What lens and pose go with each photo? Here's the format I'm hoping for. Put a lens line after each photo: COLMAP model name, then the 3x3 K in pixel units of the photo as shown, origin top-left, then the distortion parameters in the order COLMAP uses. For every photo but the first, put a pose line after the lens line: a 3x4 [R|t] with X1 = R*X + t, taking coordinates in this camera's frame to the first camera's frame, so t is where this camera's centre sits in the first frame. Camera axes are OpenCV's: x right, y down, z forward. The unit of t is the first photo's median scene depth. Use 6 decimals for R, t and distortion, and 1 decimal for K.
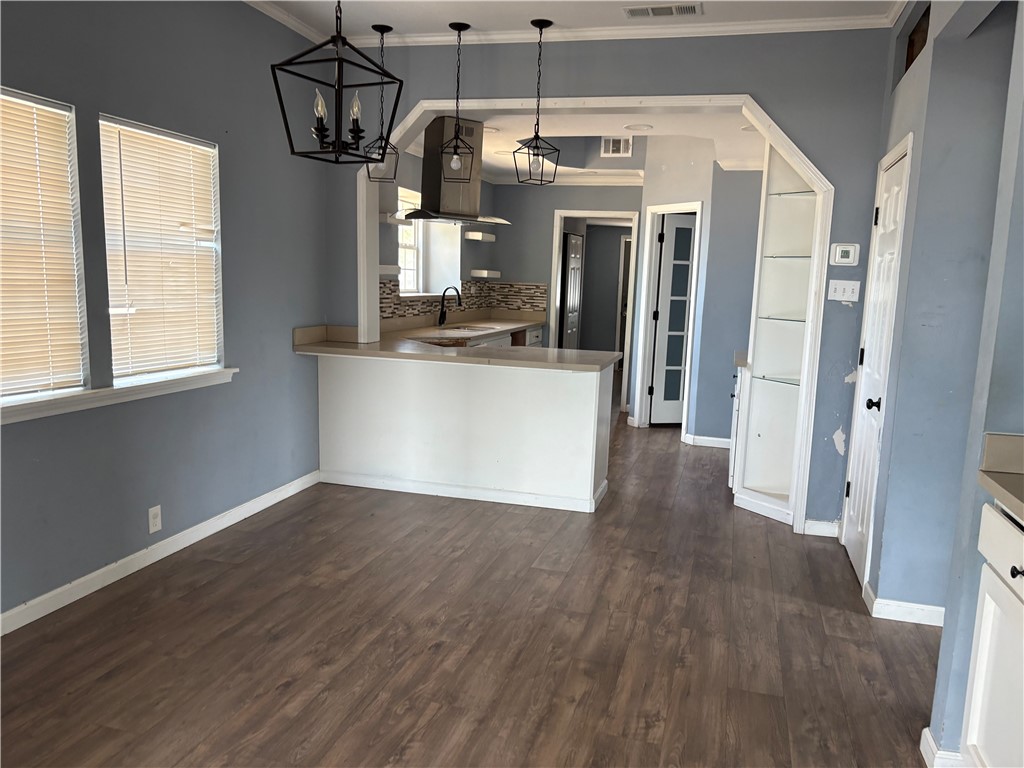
lens RADIAL K [[779.2, 0, 512.6], [0, 779.2, 386.3], [0, 0, 1]] dist [0.045948, -0.043896]
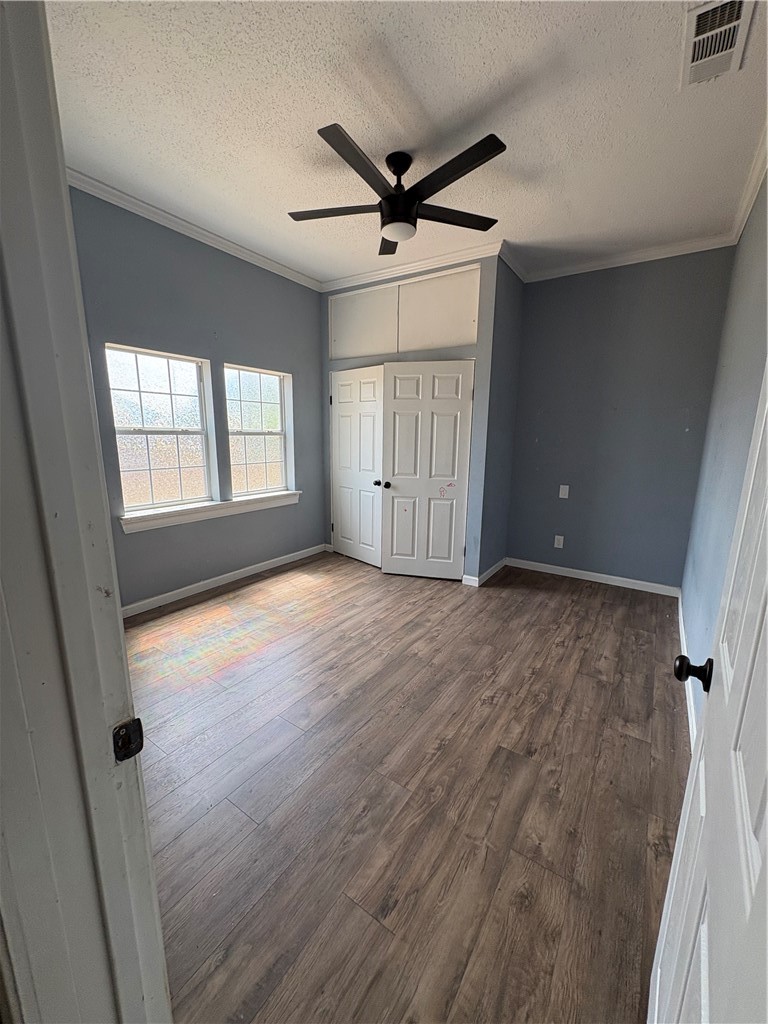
lens RADIAL K [[406.5, 0, 384.0], [0, 406.5, 512.0], [0, 0, 1]] dist [0.000307, 0.000085]
pose [[-0.950201, -0.106218, 0.292976, -0.196501], [-0.005786, 0.945972, 0.324197, -0.186587], [-0.311583, 0.306357, -0.899478, 1.426162]]
